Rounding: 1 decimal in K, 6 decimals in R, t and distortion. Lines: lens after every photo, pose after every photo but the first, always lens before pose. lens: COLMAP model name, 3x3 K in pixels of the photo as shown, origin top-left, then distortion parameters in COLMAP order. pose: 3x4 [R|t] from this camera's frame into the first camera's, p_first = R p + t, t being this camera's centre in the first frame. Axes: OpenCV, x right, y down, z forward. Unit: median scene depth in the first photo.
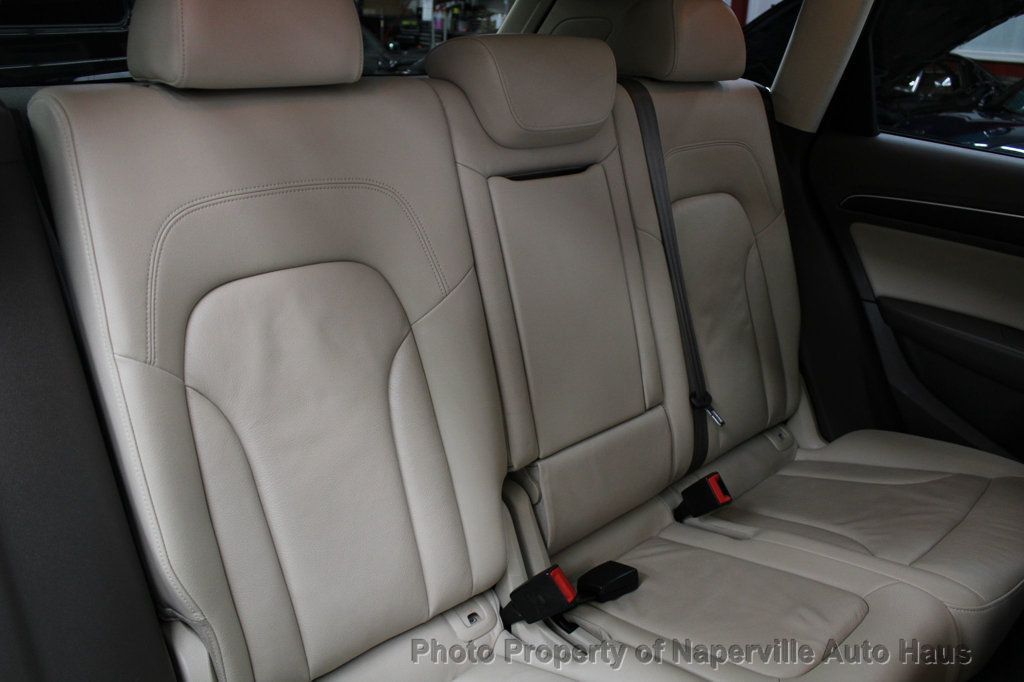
lens RADIAL K [[854.2, 0, 512.0], [0, 854.2, 341.0], [0, 0, 1]] dist [-0.155183, 0.108652]
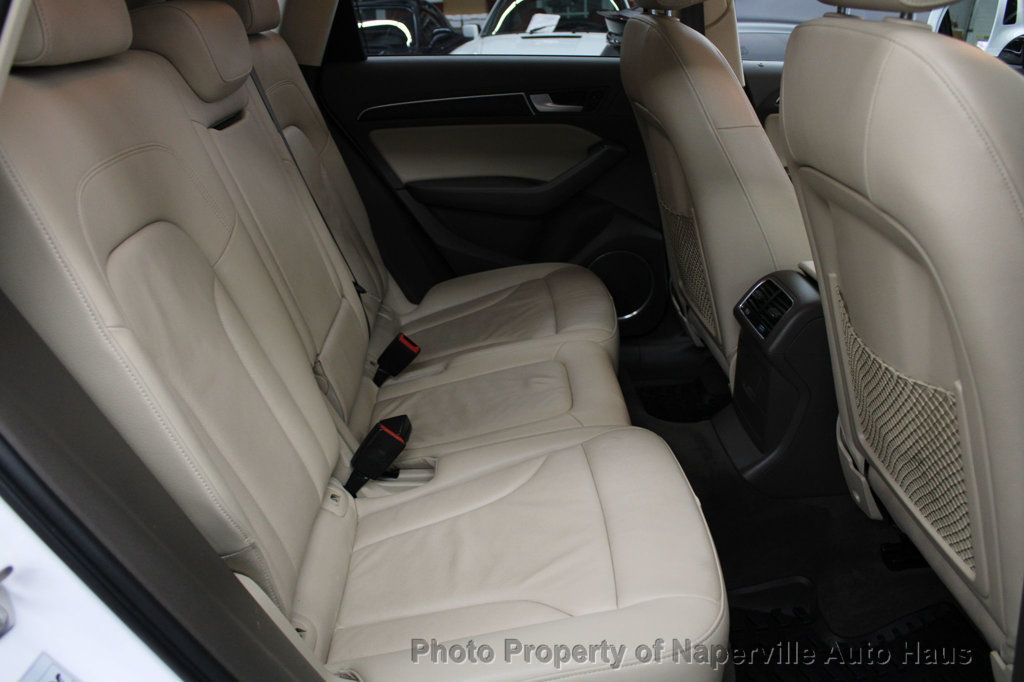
lens RADIAL K [[854.2, 0, 512.0], [0, 854.2, 341.0], [0, 0, 1]] dist [-0.155183, 0.108652]
pose [[0.674210, -0.348467, 0.651162, -0.450431], [0.322471, 0.932101, 0.164926, 0.010998], [-0.664420, 0.098786, 0.740802, -0.039337]]
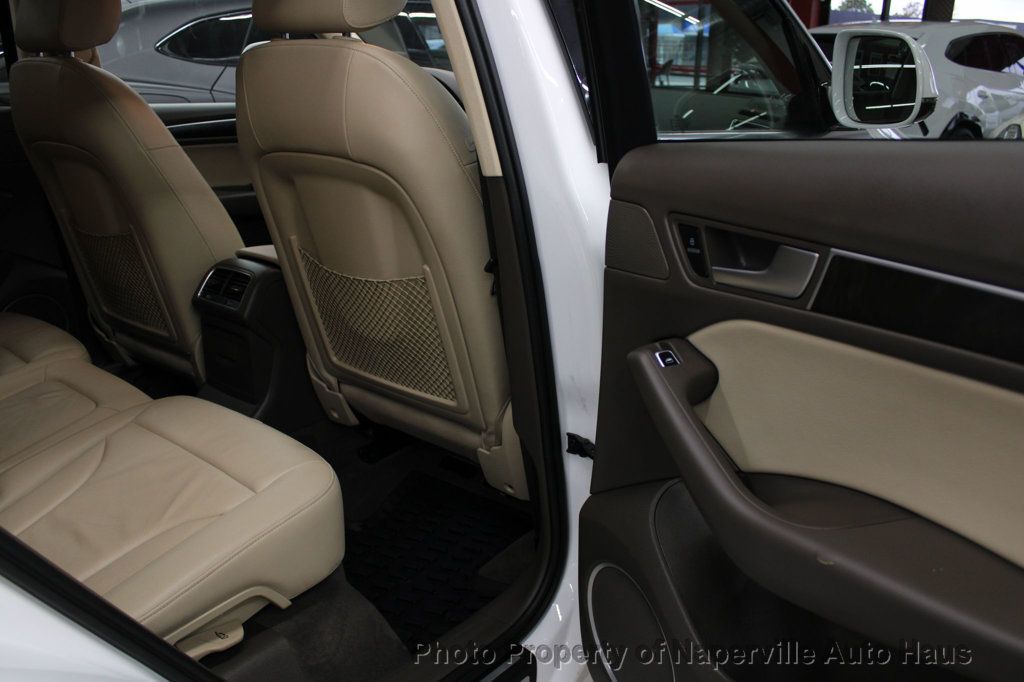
lens RADIAL K [[854.2, 0, 512.0], [0, 854.2, 341.0], [0, 0, 1]] dist [-0.155183, 0.108652]
pose [[-0.091249, -0.374538, 0.922710, -0.781675], [0.350979, 0.855023, 0.381772, -0.016484], [-0.931927, 0.358688, 0.053435, 0.083364]]
